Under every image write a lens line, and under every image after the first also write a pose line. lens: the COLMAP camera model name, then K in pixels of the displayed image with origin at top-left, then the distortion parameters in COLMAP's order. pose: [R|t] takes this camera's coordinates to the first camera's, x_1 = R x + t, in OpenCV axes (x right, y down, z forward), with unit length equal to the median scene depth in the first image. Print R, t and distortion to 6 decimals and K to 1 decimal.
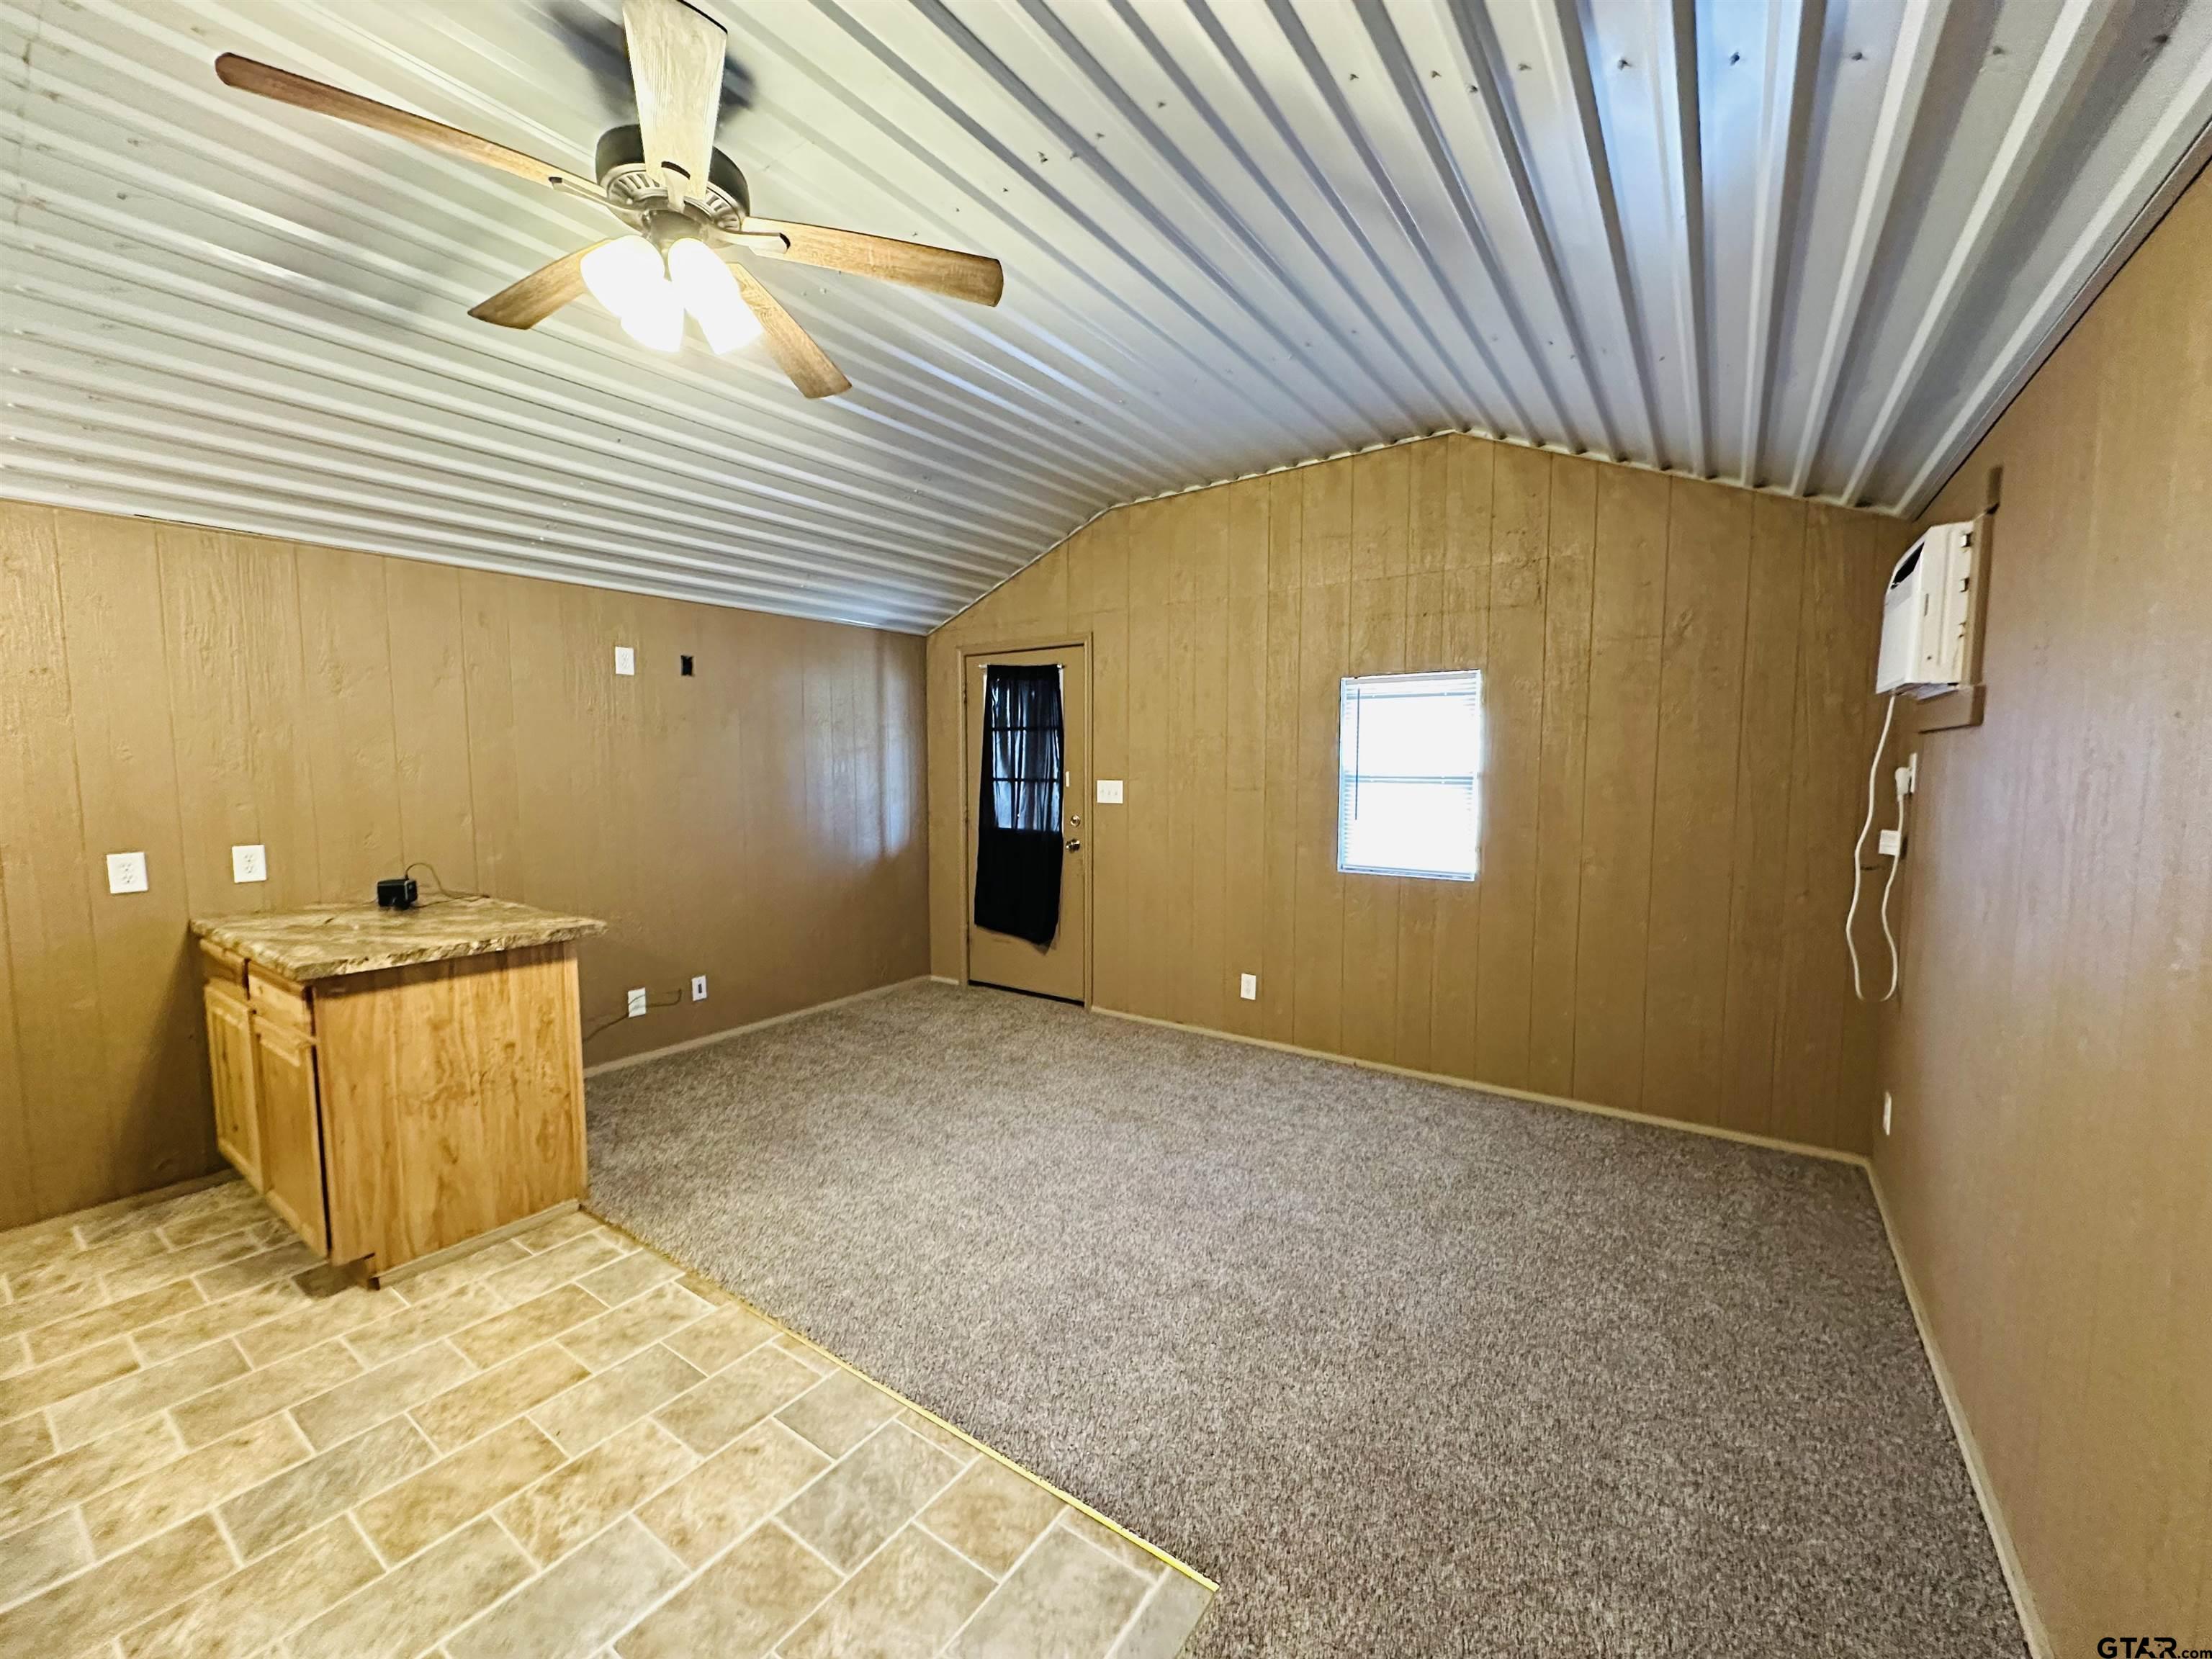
lens RADIAL K [[879.4, 0, 1108.3], [0, 879.4, 830.7], [0, 0, 1]] dist [-0.000836, -0.000329]
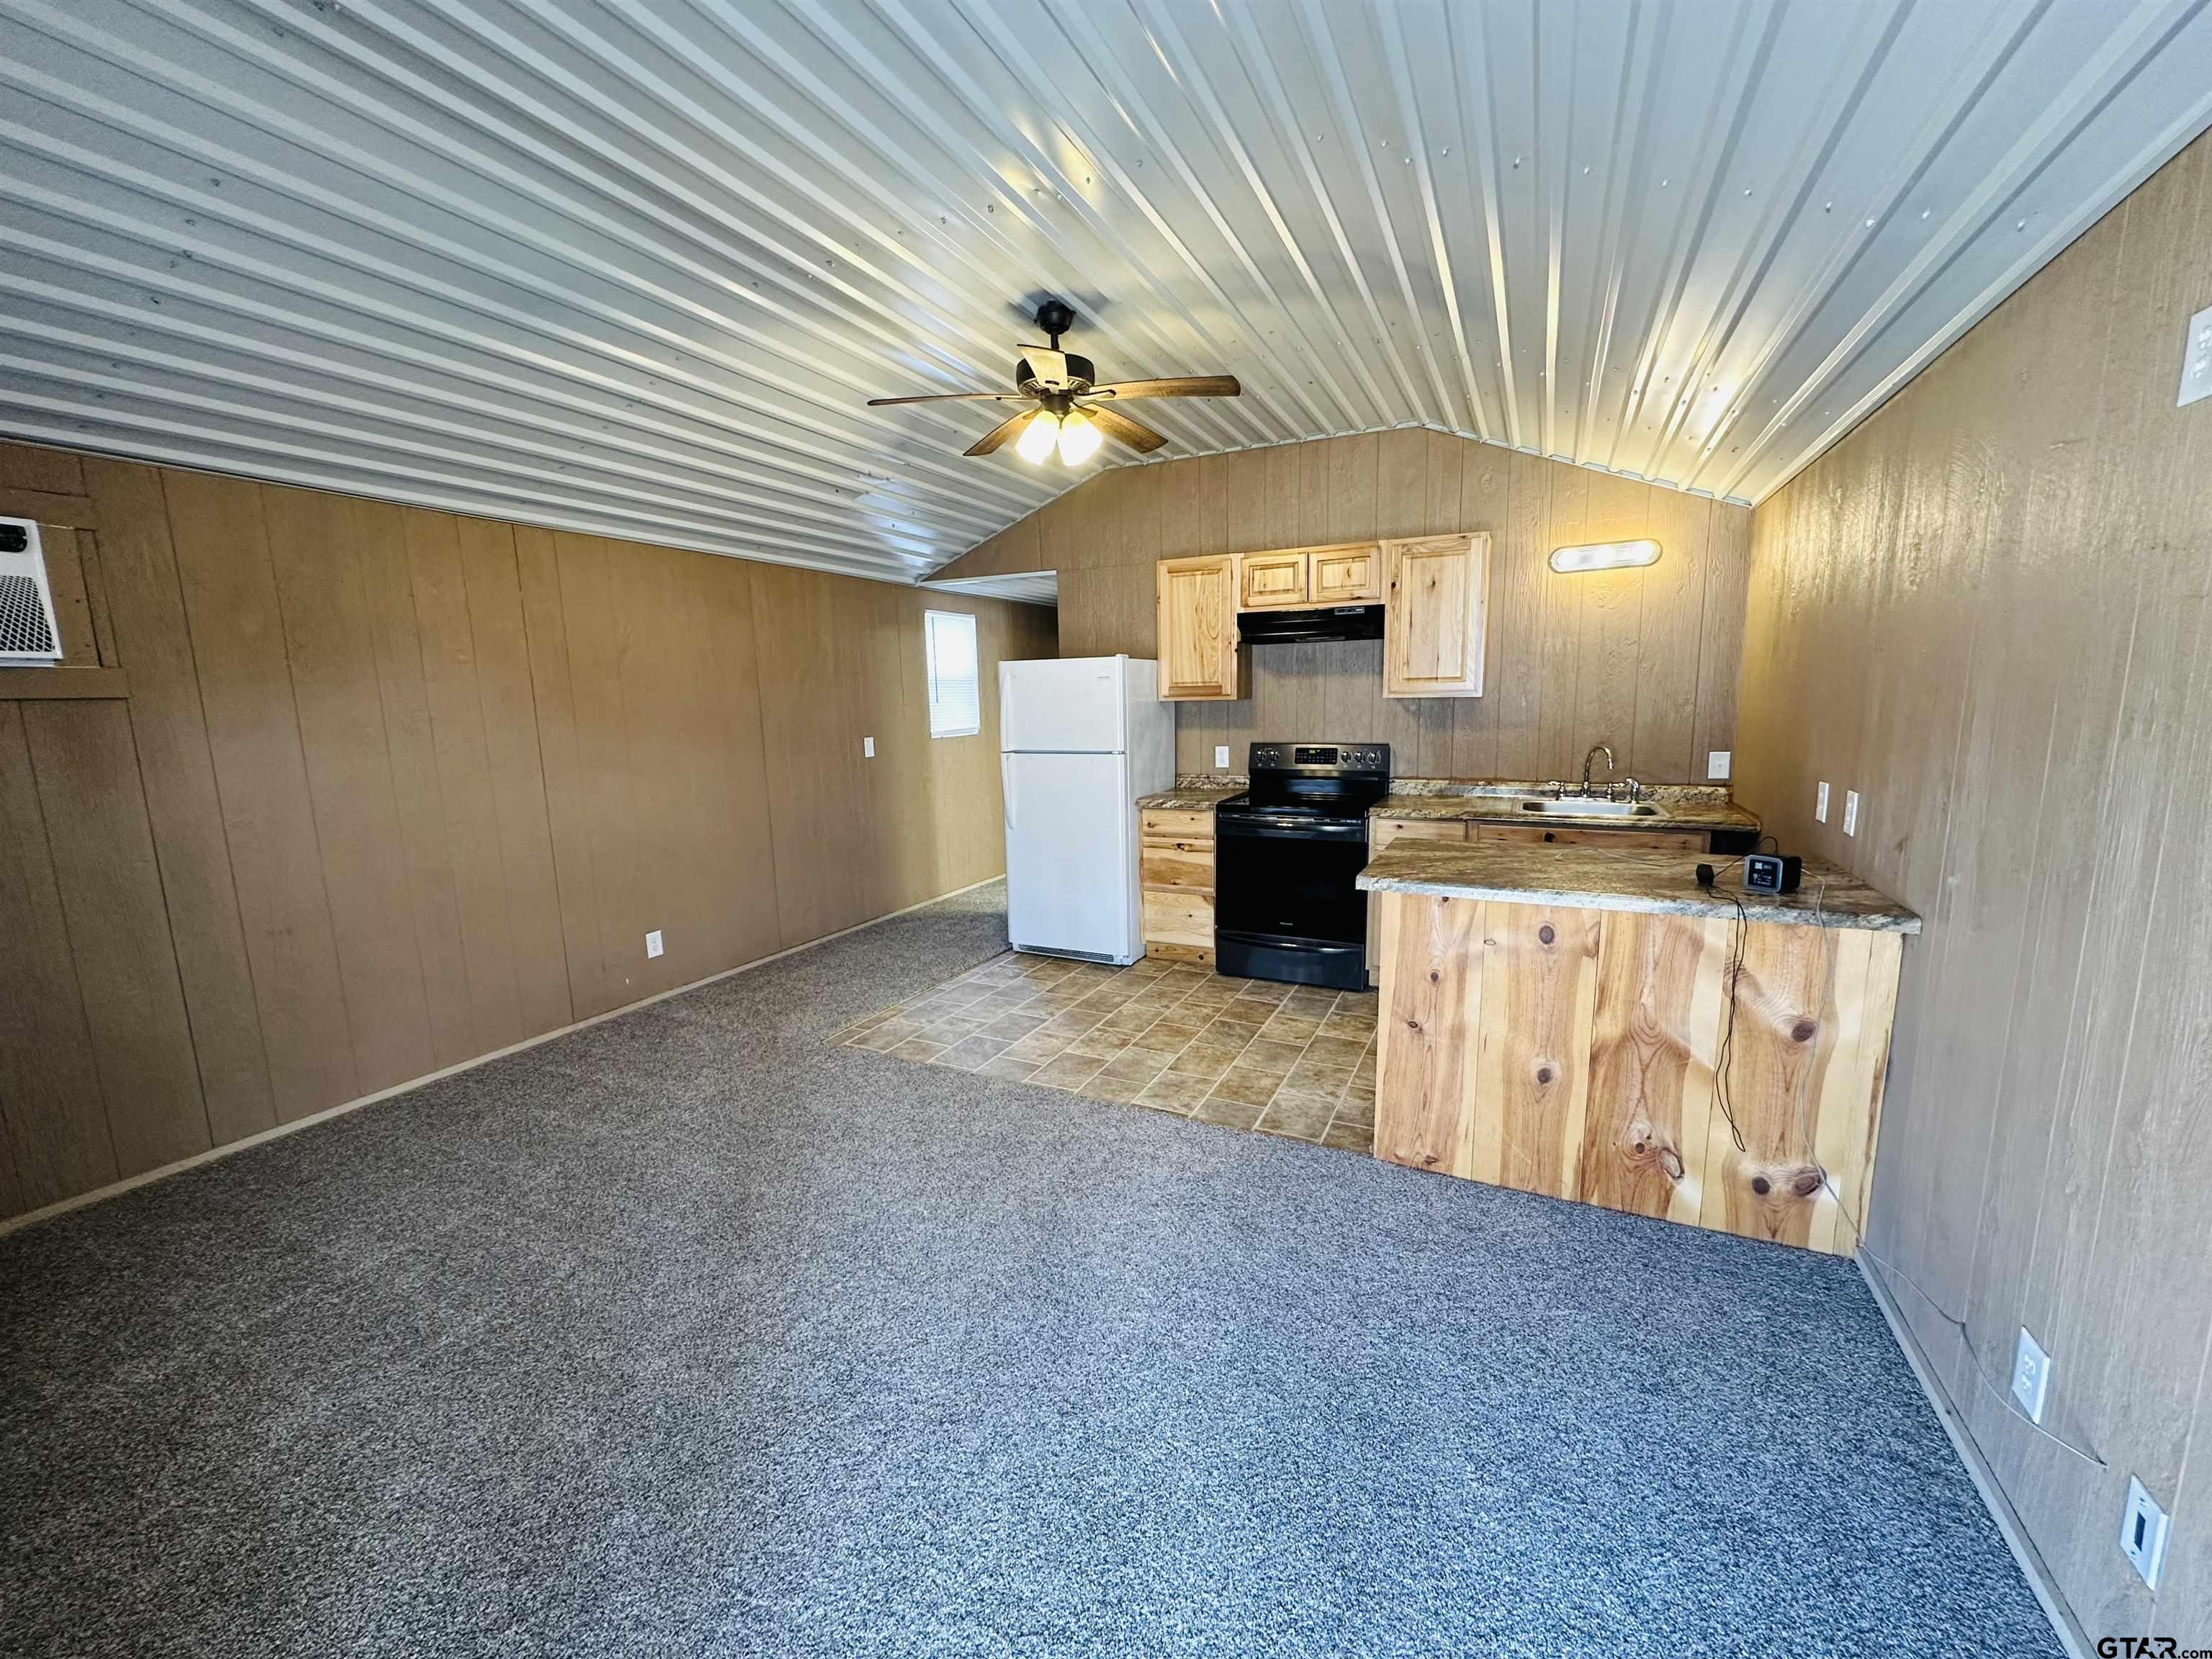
lens RADIAL K [[879.4, 0, 1108.3], [0, 879.4, 830.7], [0, 0, 1]] dist [-0.000836, -0.000329]
pose [[-0.988317, 0.045232, -0.145544, -0.234771], [0.010878, 0.973447, 0.228656, -0.191718], [0.152022, 0.224401, -0.962566, 2.302208]]
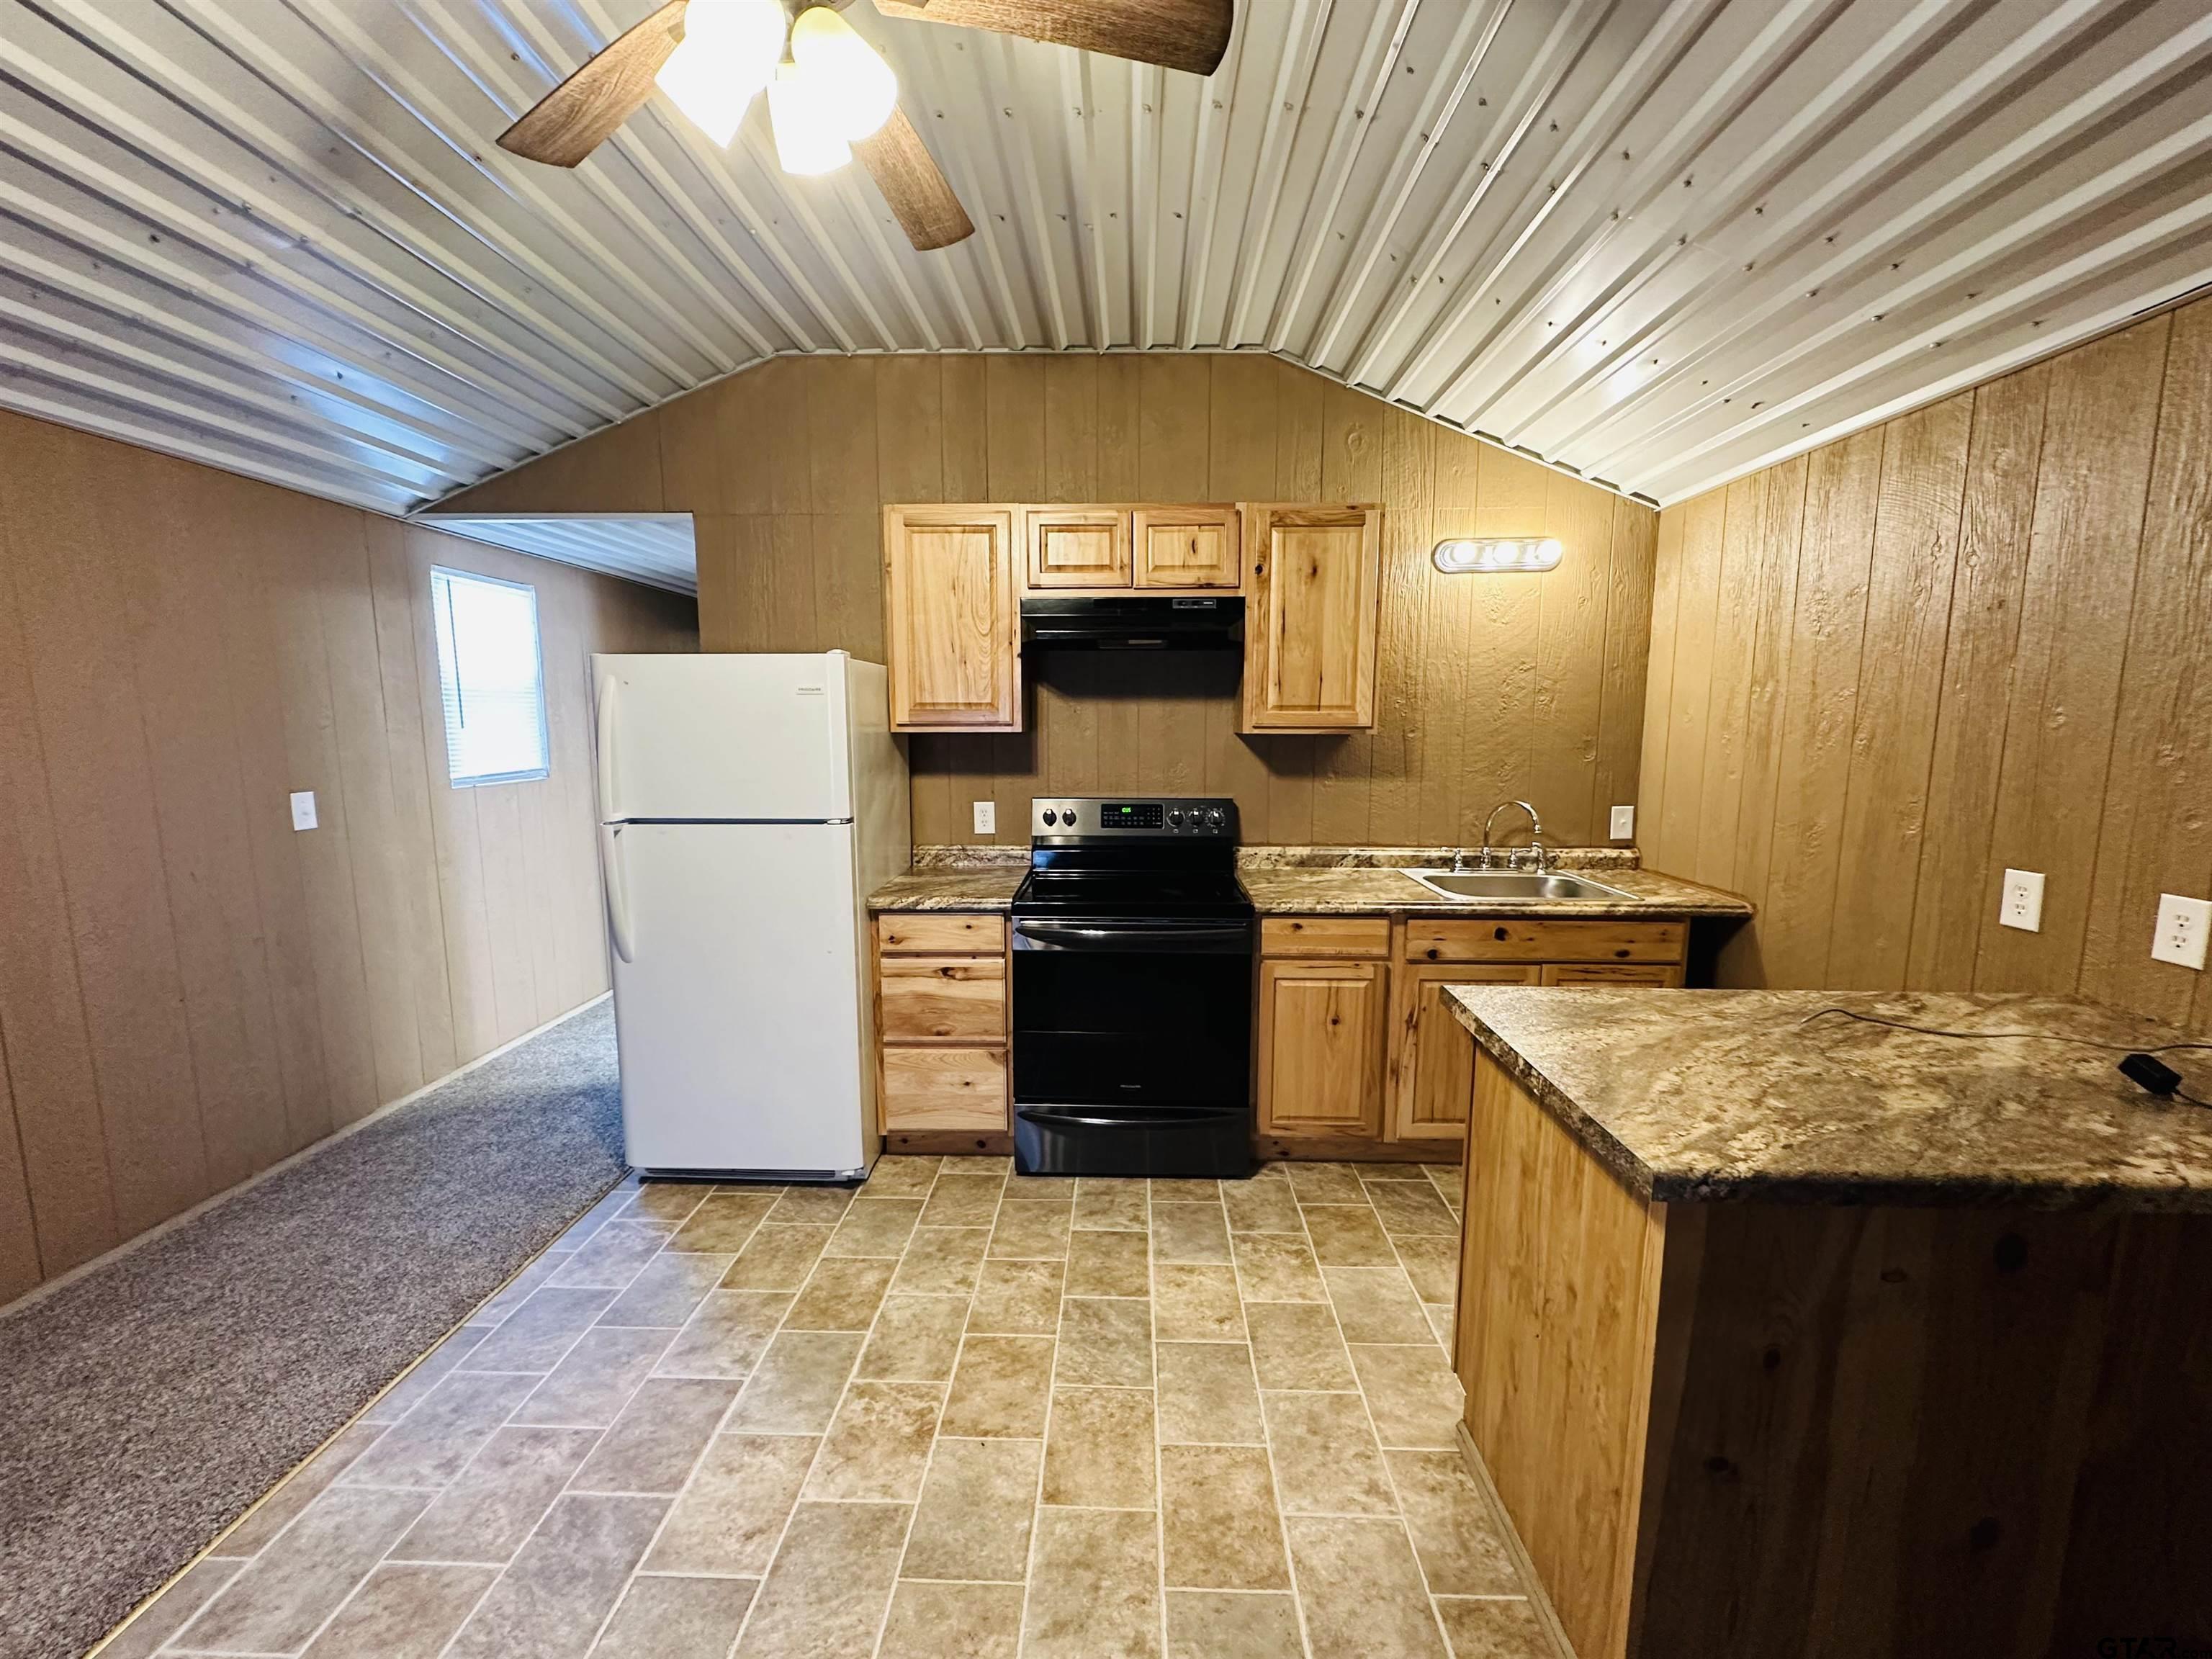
lens RADIAL K [[879.4, 0, 1108.3], [0, 879.4, 830.7], [0, 0, 1]] dist [-0.000836, -0.000329]
pose [[-0.836943, 0.071201, -0.542639, -0.227665], [-0.041144, 0.980510, 0.192113, -0.129004], [0.545742, 0.183114, -0.817701, 1.455575]]
